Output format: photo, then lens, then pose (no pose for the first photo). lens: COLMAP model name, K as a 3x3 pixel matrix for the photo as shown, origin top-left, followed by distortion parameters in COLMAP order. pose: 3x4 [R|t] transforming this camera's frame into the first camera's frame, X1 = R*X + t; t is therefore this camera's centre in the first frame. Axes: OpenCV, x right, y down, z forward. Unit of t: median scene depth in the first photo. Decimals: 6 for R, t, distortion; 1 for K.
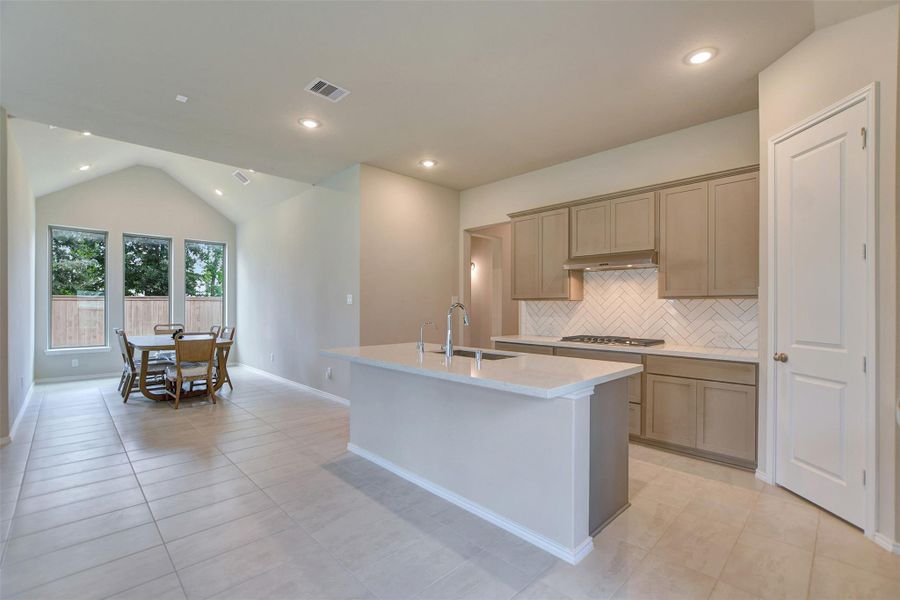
lens RADIAL K [[400.6, 0, 447.7], [0, 400.6, 304.7], [0, 0, 1]] dist [-0.007858, 0.000501]
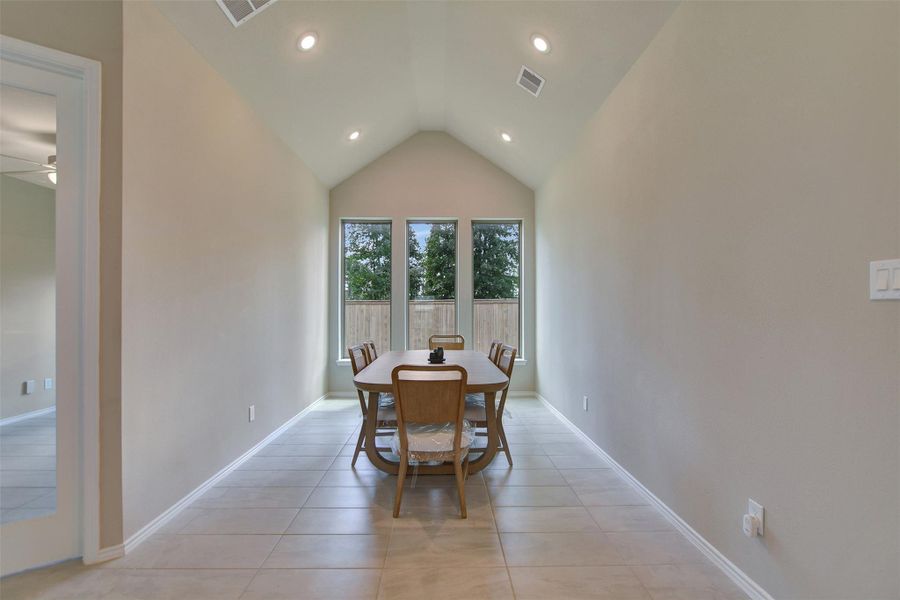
lens RADIAL K [[400.6, 0, 442.9], [0, 400.6, 311.5], [0, 0, 1]] dist [-0.007858, 0.000501]
pose [[0.722830, 0.000238, -0.691026, -0.306831], [0.005229, 0.999969, 0.005813, 0.002878], [0.691006, -0.007815, 0.722807, 0.713810]]
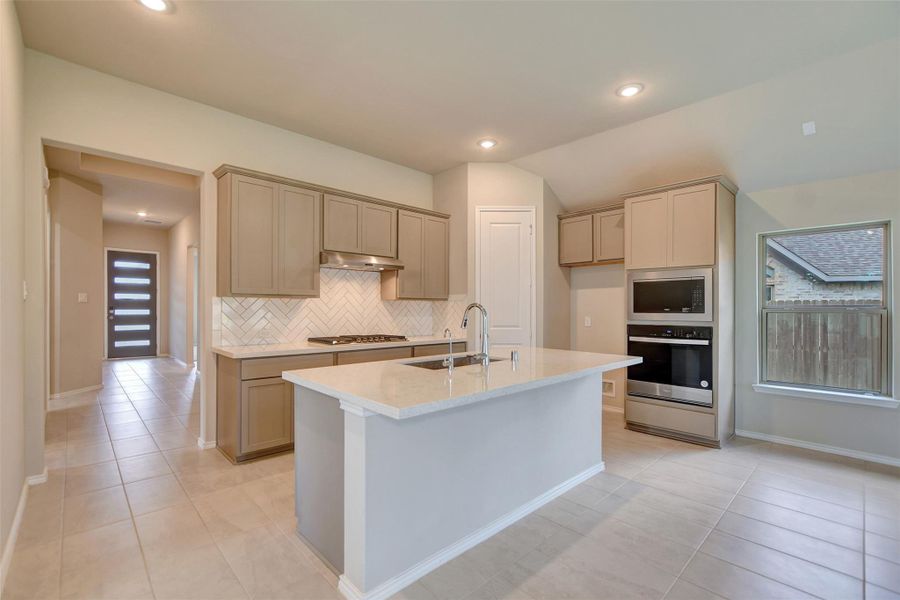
lens RADIAL K [[400.6, 0, 452.4], [0, 400.6, 301.7], [0, 0, 1]] dist [-0.007858, 0.000501]
pose [[0.000666, 0.008511, 0.999964, -0.554449], [-0.010760, 0.999906, -0.008504, 0.000100], [-0.999942, -0.010754, 0.000758, 0.692321]]
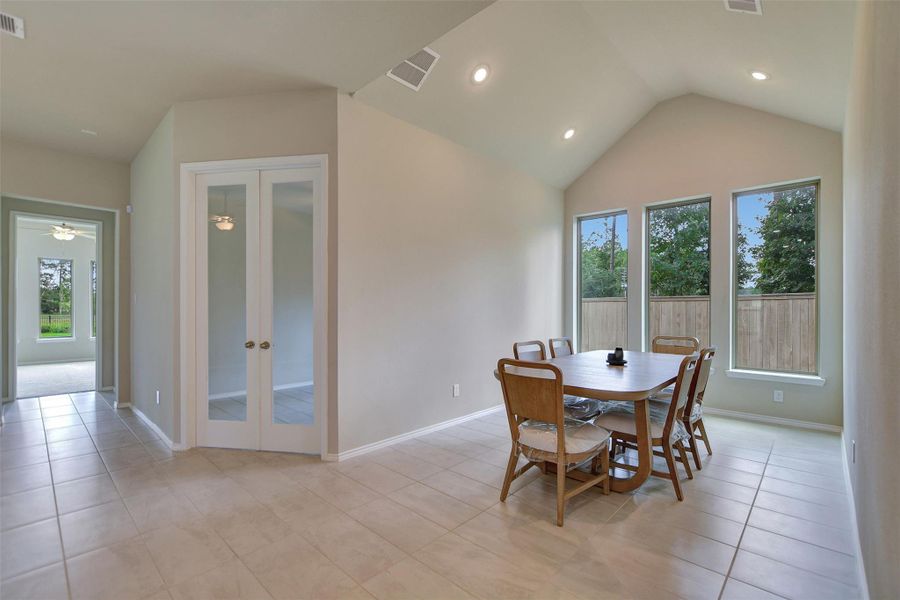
lens RADIAL K [[400.6, 0, 451.0], [0, 400.6, 308.2], [0, 0, 1]] dist [-0.007858, 0.000501]
pose [[0.043055, 0.000616, -0.999073, -0.159438], [0.003562, 0.999993, 0.000770, 0.006137], [0.999066, -0.003592, 0.043053, 0.955057]]
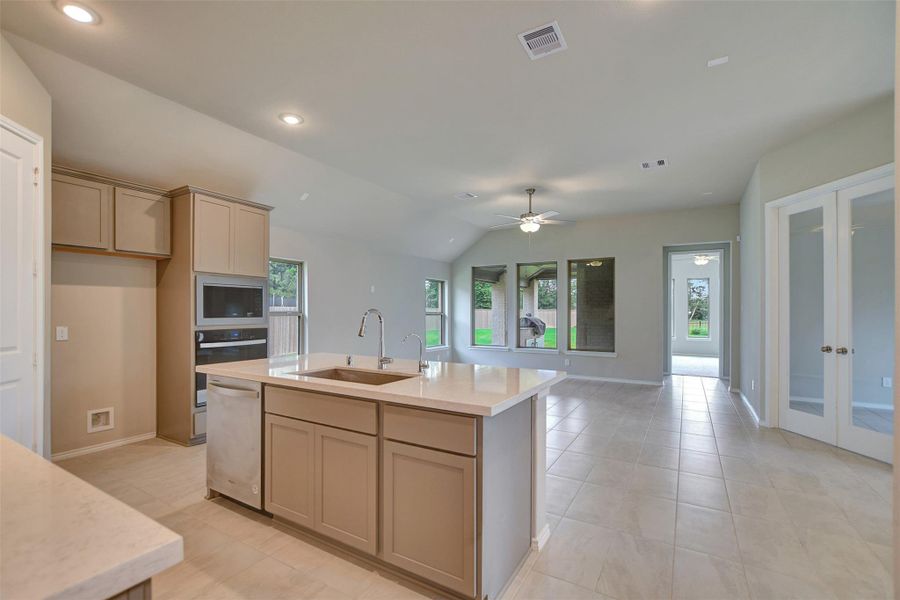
lens RADIAL K [[400.6, 0, 441.3], [0, 400.6, 311.1], [0, 0, 1]] dist [-0.007858, 0.000501]
pose [[-0.970388, -0.005867, -0.241479, 0.058452], [-0.003414, 0.999938, -0.010575, 0.005449], [0.241526, -0.009437, -0.970348, 1.222079]]
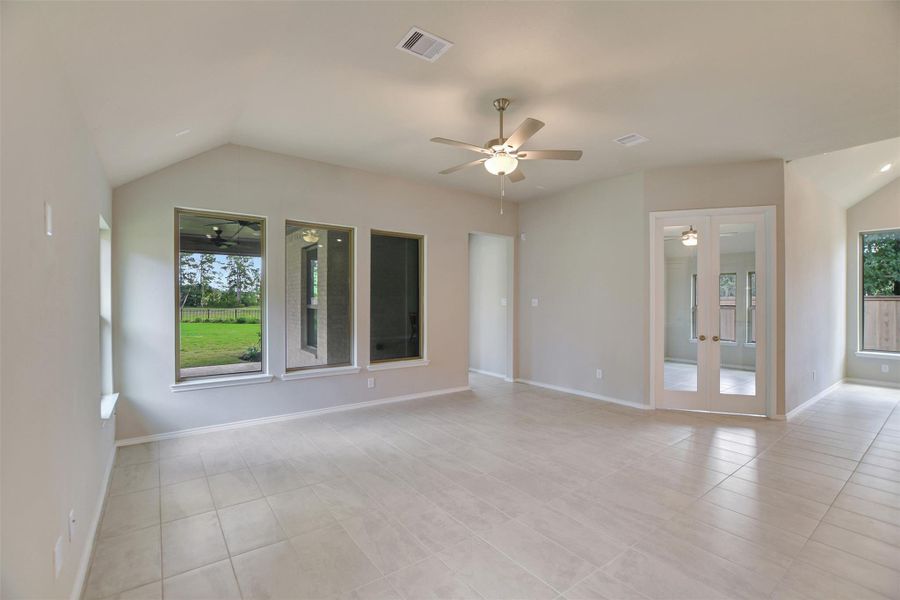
lens RADIAL K [[400.6, 0, 448.0], [0, 400.6, 304.8], [0, 0, 1]] dist [-0.007858, 0.000501]
pose [[-0.121089, 0.005845, -0.992624, 0.225441], [0.000392, 0.999983, 0.005840, -0.022053], [0.992642, 0.000318, -0.121089, 0.064320]]
